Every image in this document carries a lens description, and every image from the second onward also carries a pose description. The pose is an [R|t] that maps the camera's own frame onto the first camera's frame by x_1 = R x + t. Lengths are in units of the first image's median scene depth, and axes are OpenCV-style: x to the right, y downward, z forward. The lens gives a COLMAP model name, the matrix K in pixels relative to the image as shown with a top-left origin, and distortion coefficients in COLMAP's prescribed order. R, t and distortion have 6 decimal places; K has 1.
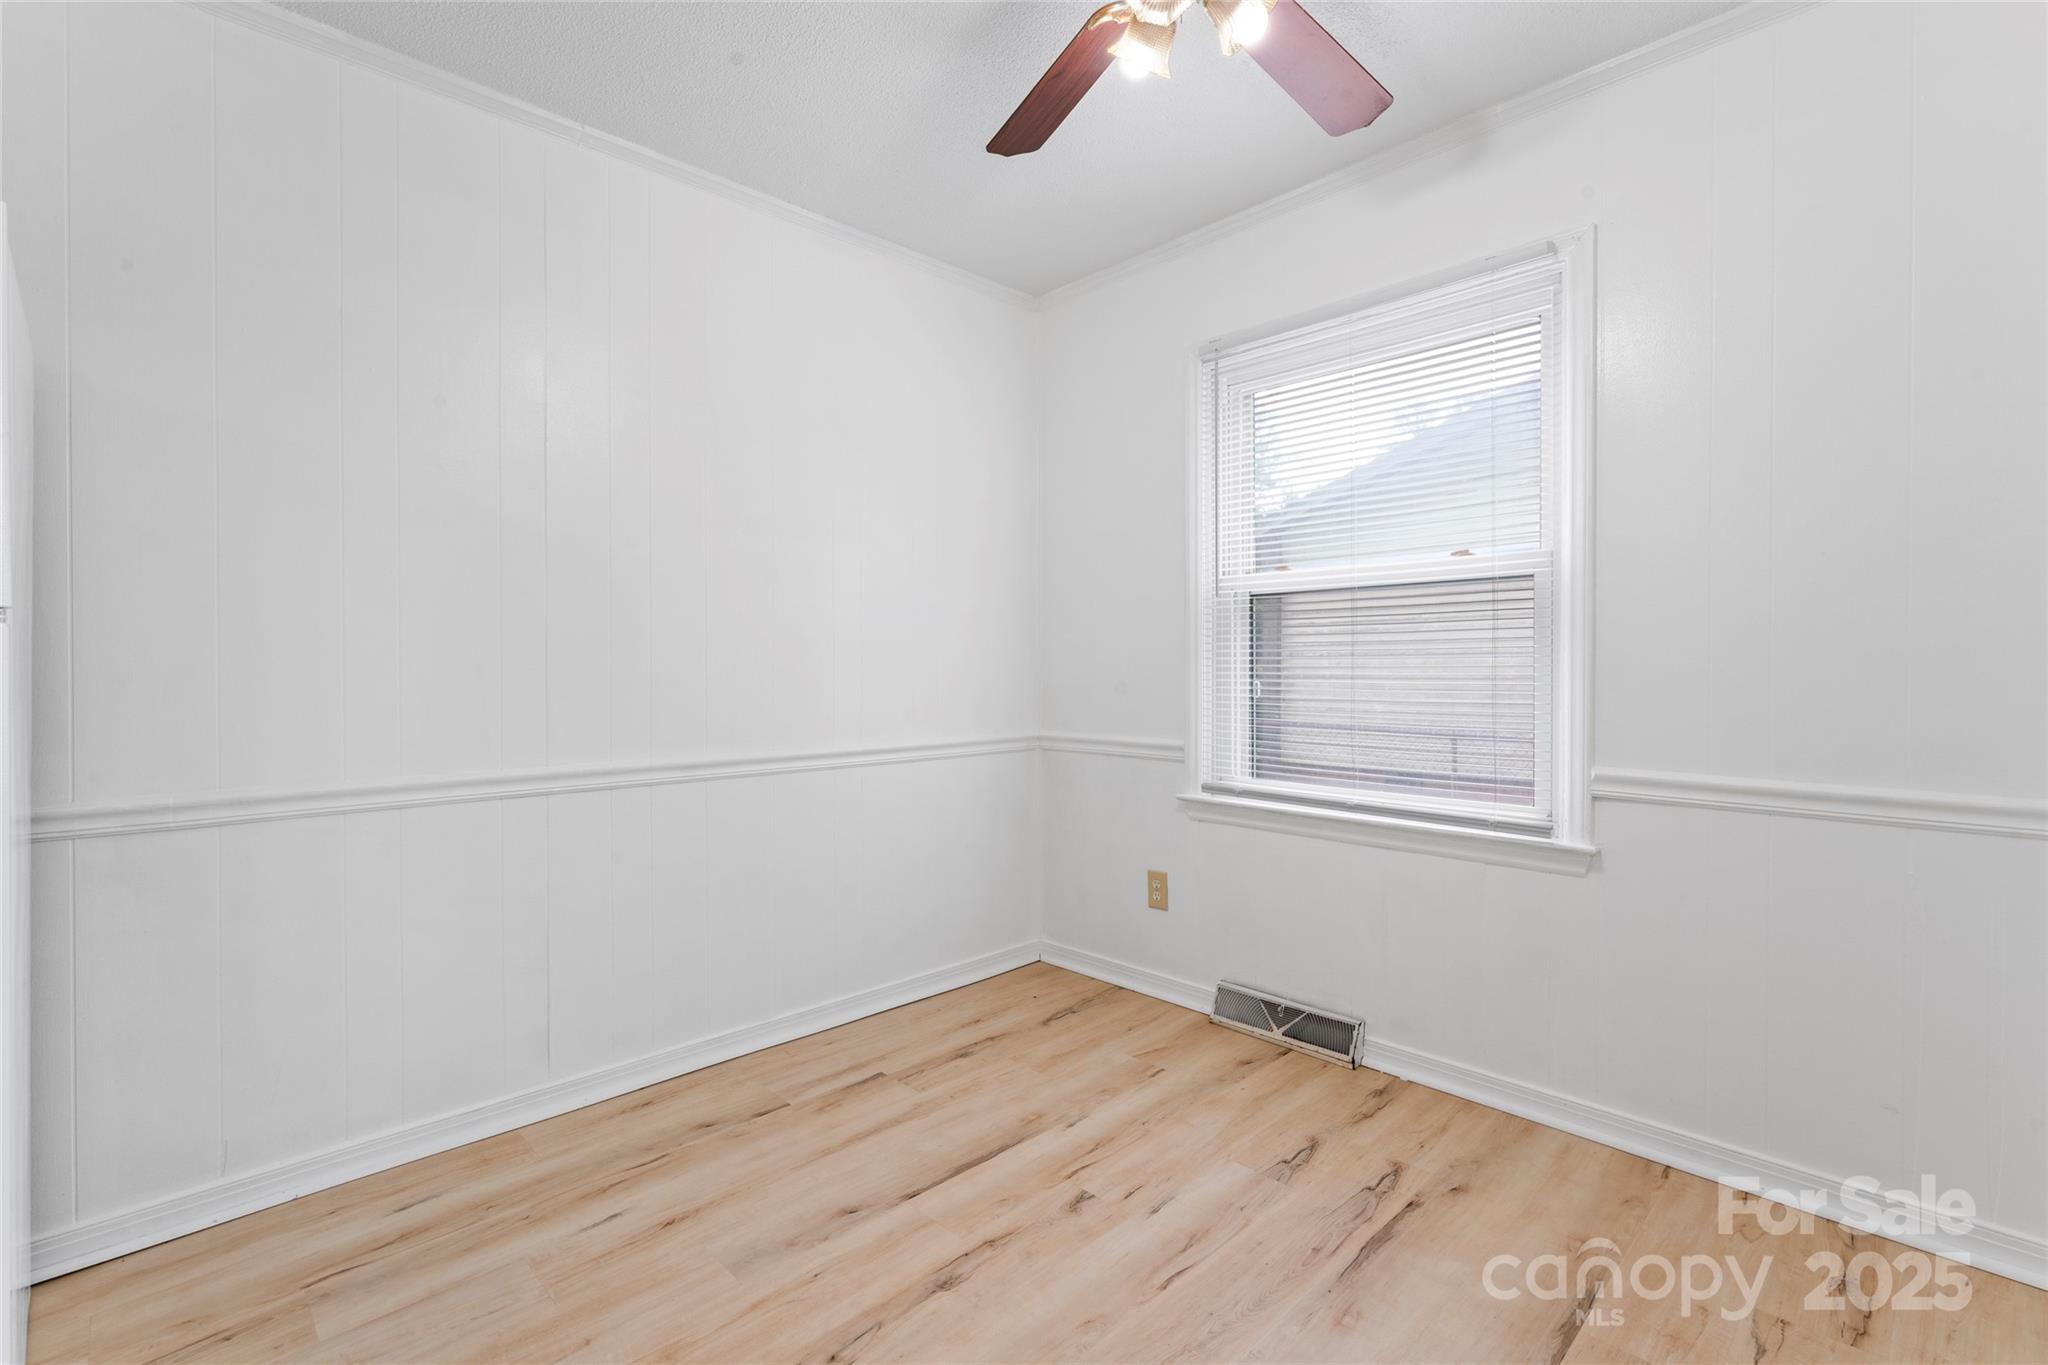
lens RADIAL K [[915.3, 0, 1022.8], [0, 915.3, 661.2], [0, 0, 1]] dist [-0.003414, 0.000096]
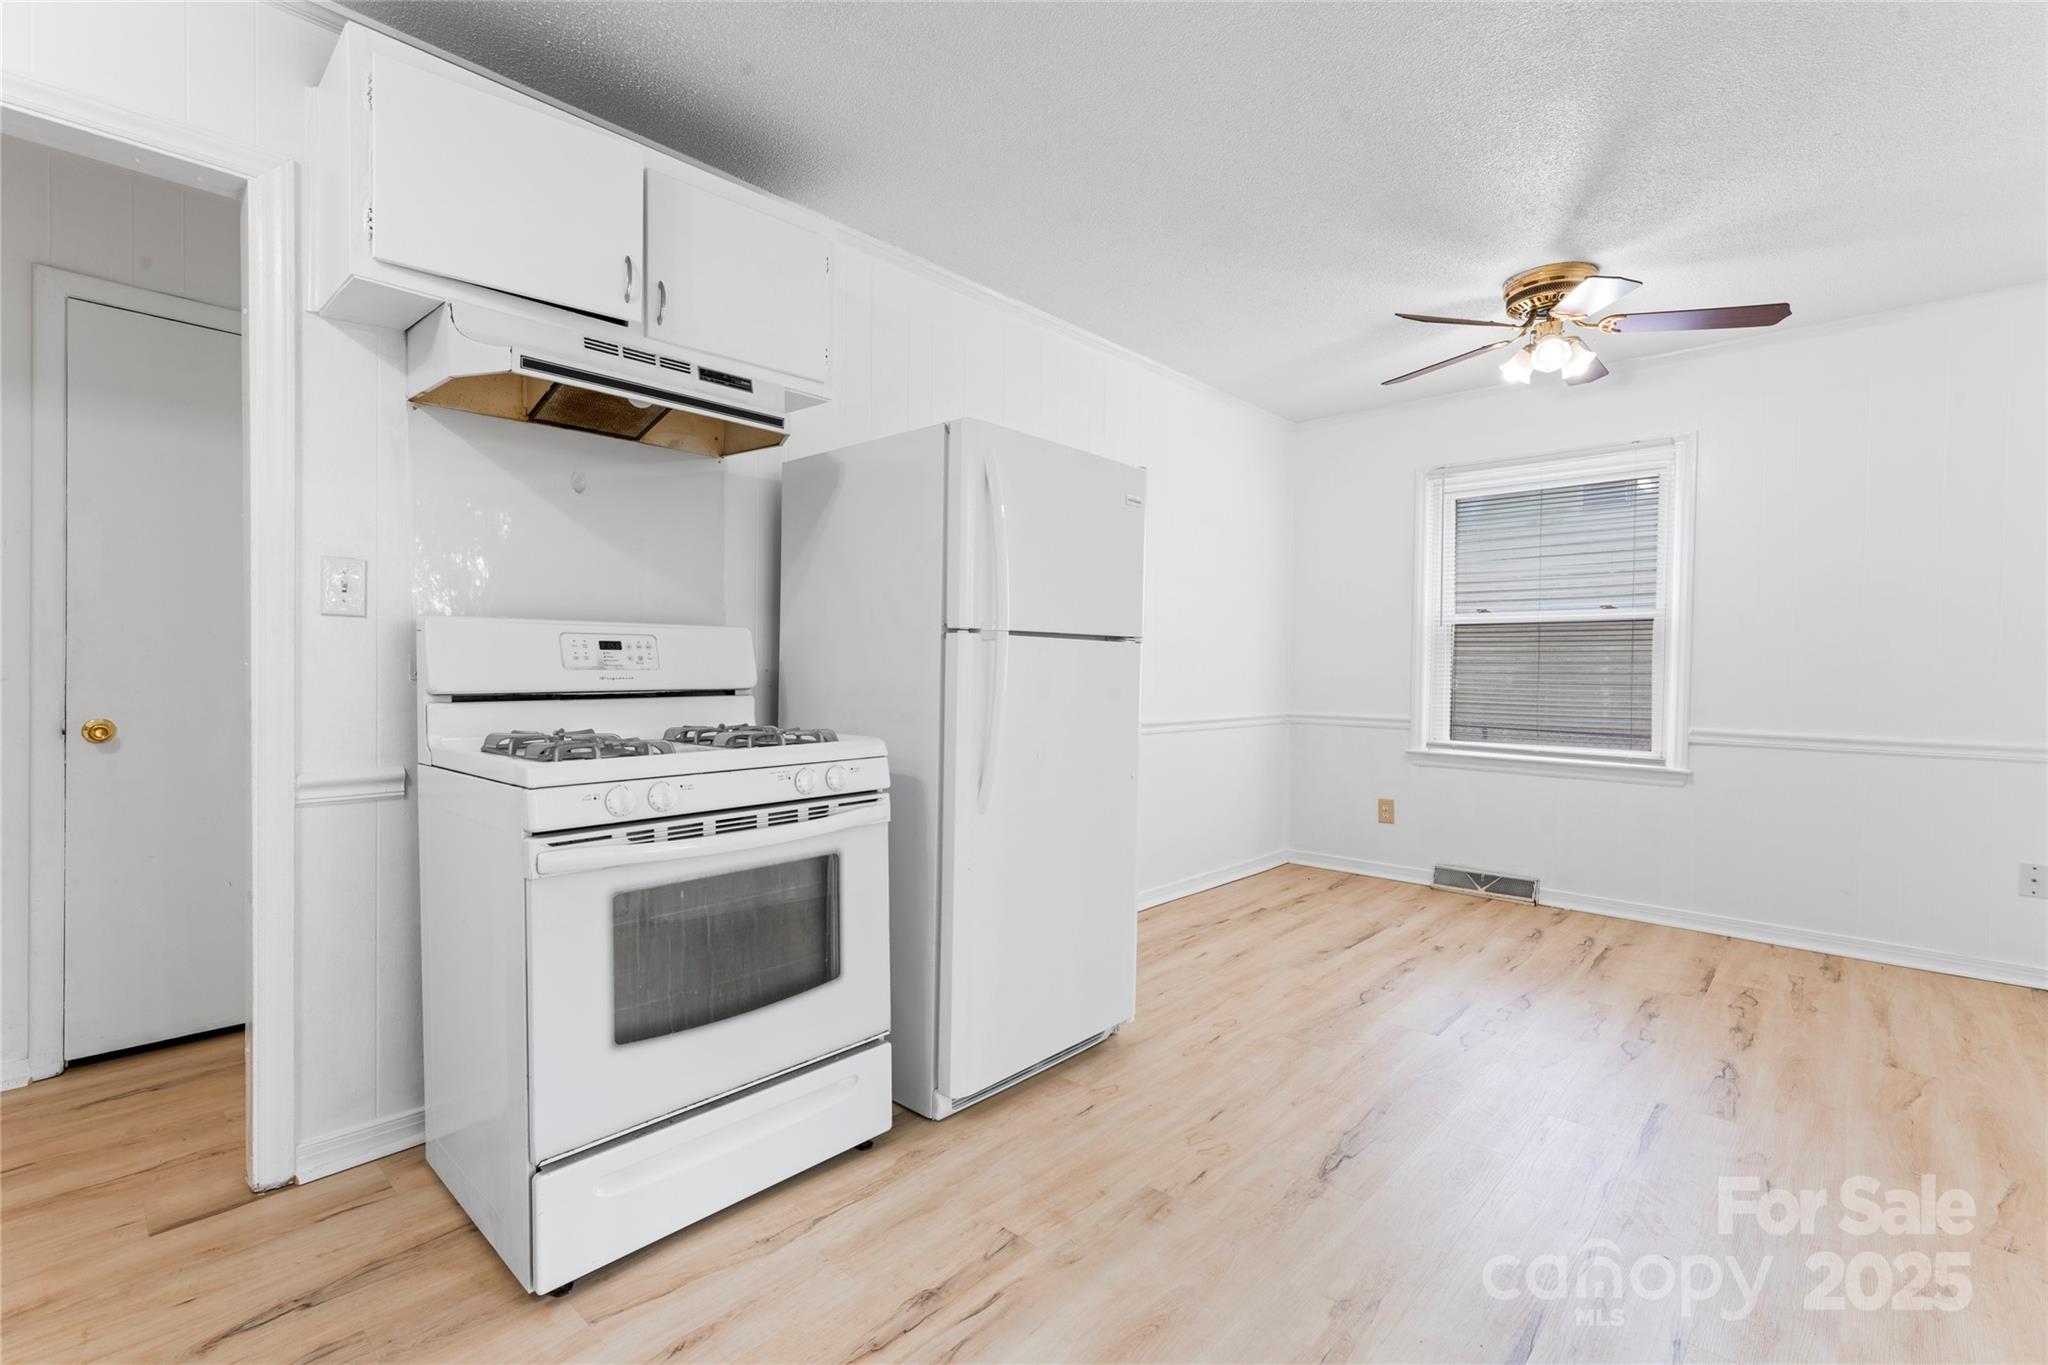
lens RADIAL K [[915.3, 0, 1002.2], [0, 915.3, 672.1], [0, 0, 1]] dist [-0.003414, 0.000096]
pose [[0.998534, 0.014343, 0.052200, -0.714798], [-0.014797, 0.999856, 0.008333, 0.009554], [-0.052073, -0.009093, 0.998602, -0.637500]]
